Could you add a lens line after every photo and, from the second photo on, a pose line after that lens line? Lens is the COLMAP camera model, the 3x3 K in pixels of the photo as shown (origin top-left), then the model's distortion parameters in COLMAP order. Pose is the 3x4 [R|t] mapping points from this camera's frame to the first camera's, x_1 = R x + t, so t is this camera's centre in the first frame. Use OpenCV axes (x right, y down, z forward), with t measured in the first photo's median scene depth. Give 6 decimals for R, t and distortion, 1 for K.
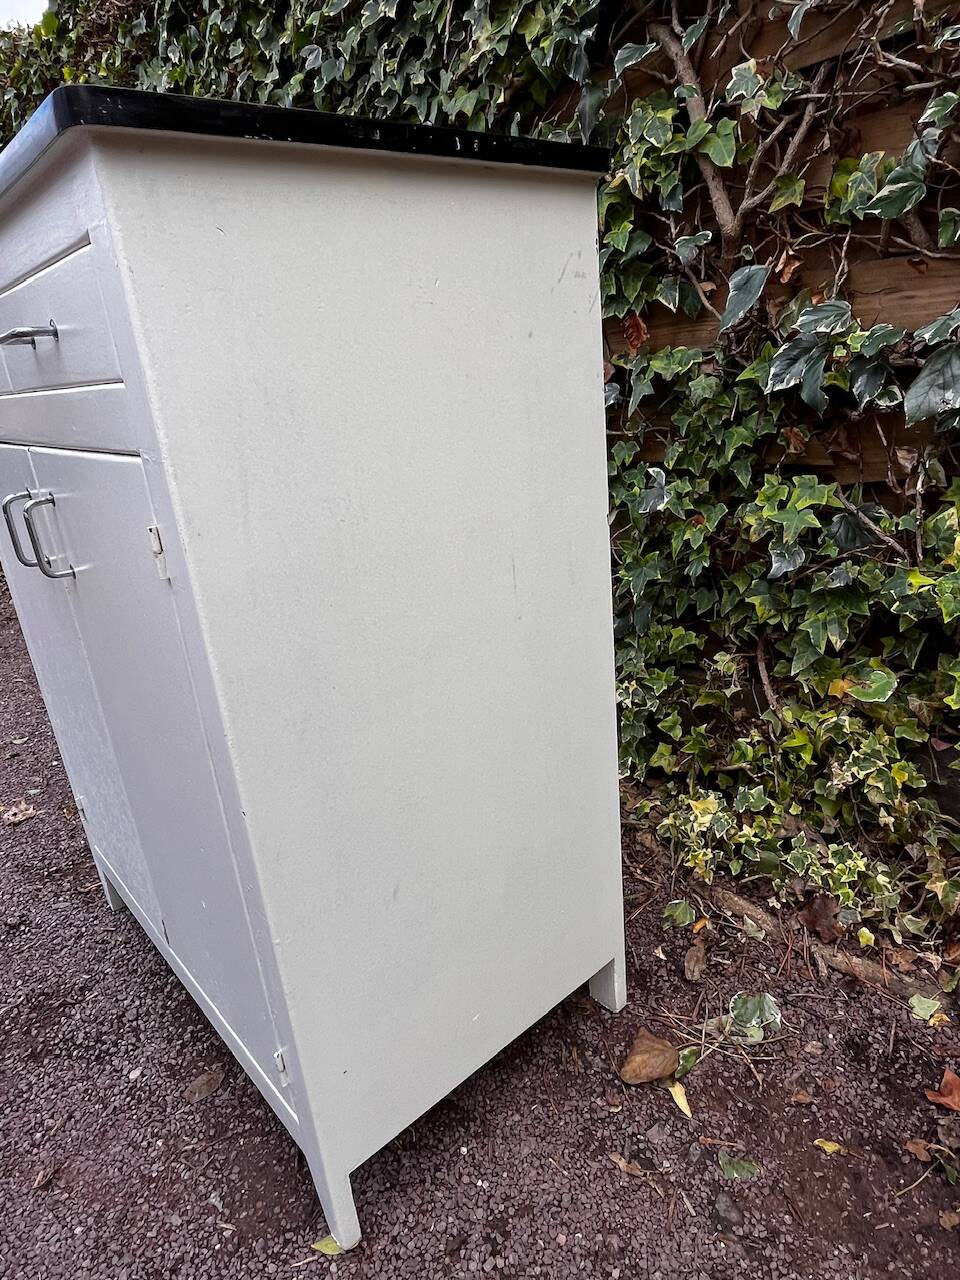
lens RADIAL K [[787.7, 0, 477.4], [0, 787.7, 635.8], [0, 0, 1]] dist [-0.006533, 0.003238]
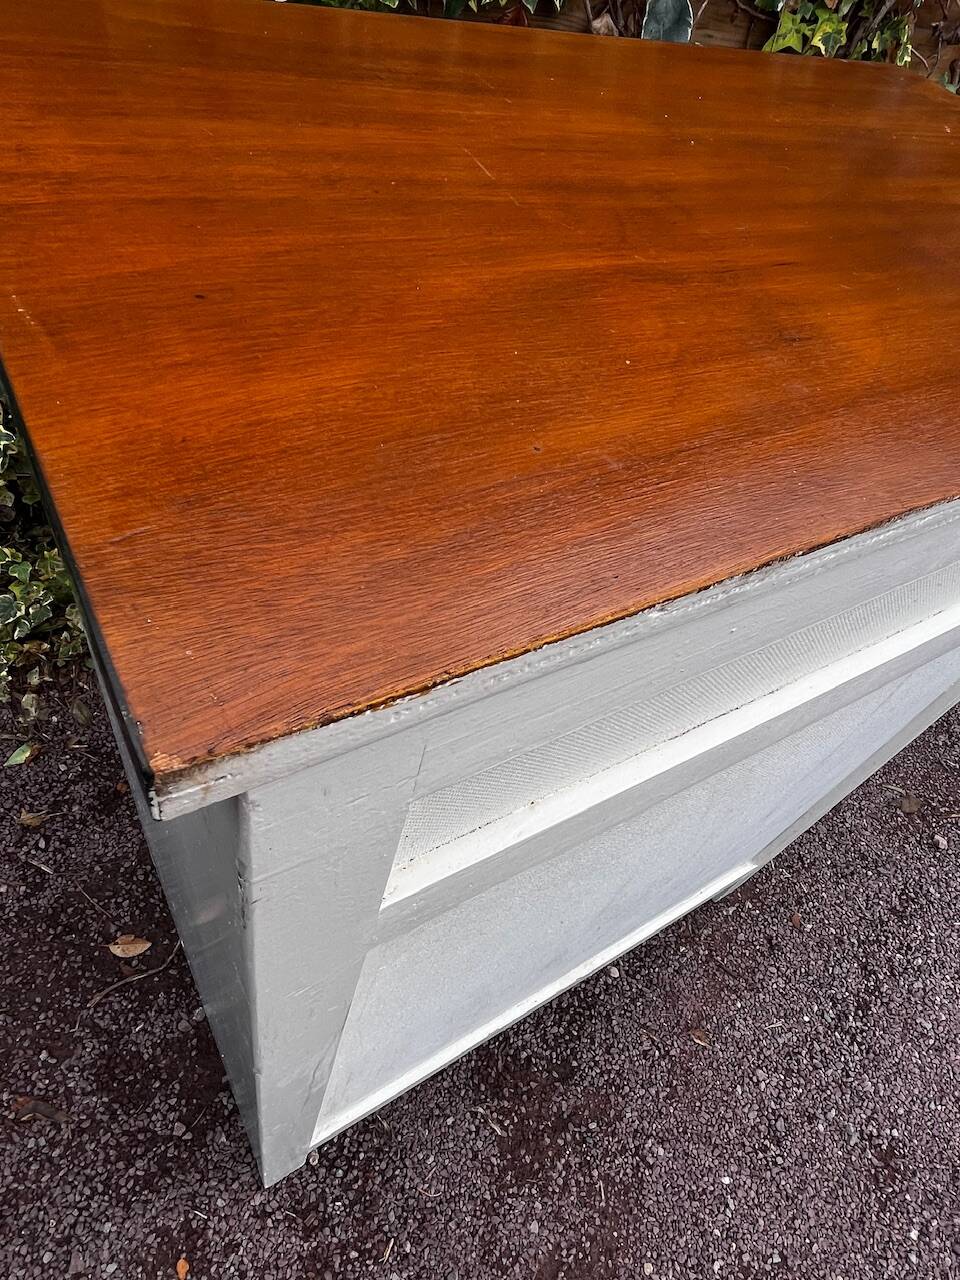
lens RADIAL K [[787.7, 0, 498.5], [0, 787.7, 622.6], [0, 0, 1]] dist [-0.006533, 0.003238]
pose [[0.243867, -0.647181, 0.722278, -0.924351], [0.061422, 0.753575, 0.654486, -0.546803], [-0.967862, -0.115243, 0.223523, 0.921556]]
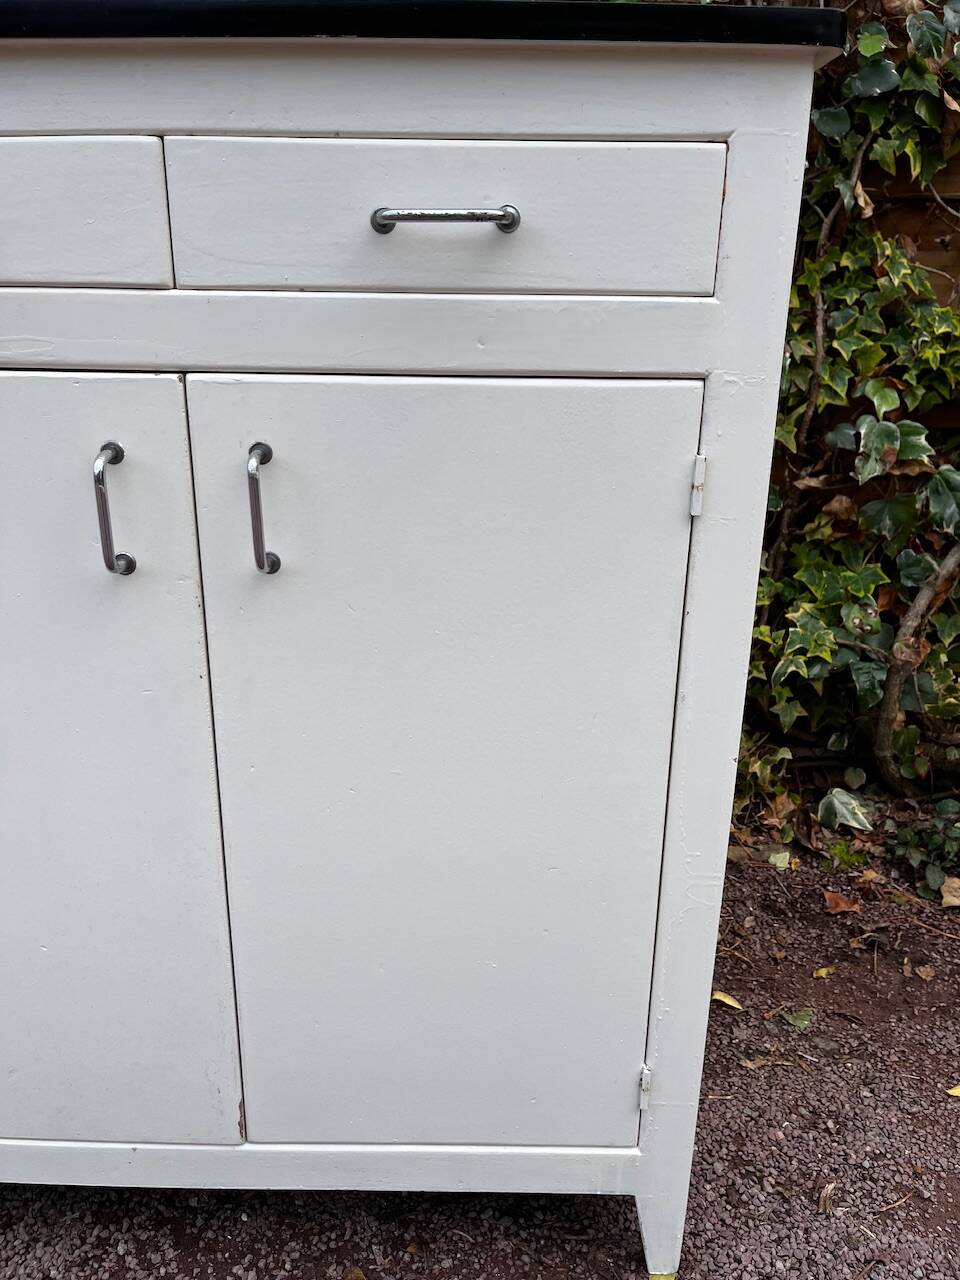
lens RADIAL K [[976.5, 0, 473.9], [0, 976.5, 649.7], [0, 0, 1]] dist [0.085344, -0.127541]
pose [[0.654642, -0.153138, 0.740265, -0.783938], [0.186854, 0.981659, 0.037833, -0.006741], [-0.732481, 0.113554, 0.671250, 0.240600]]
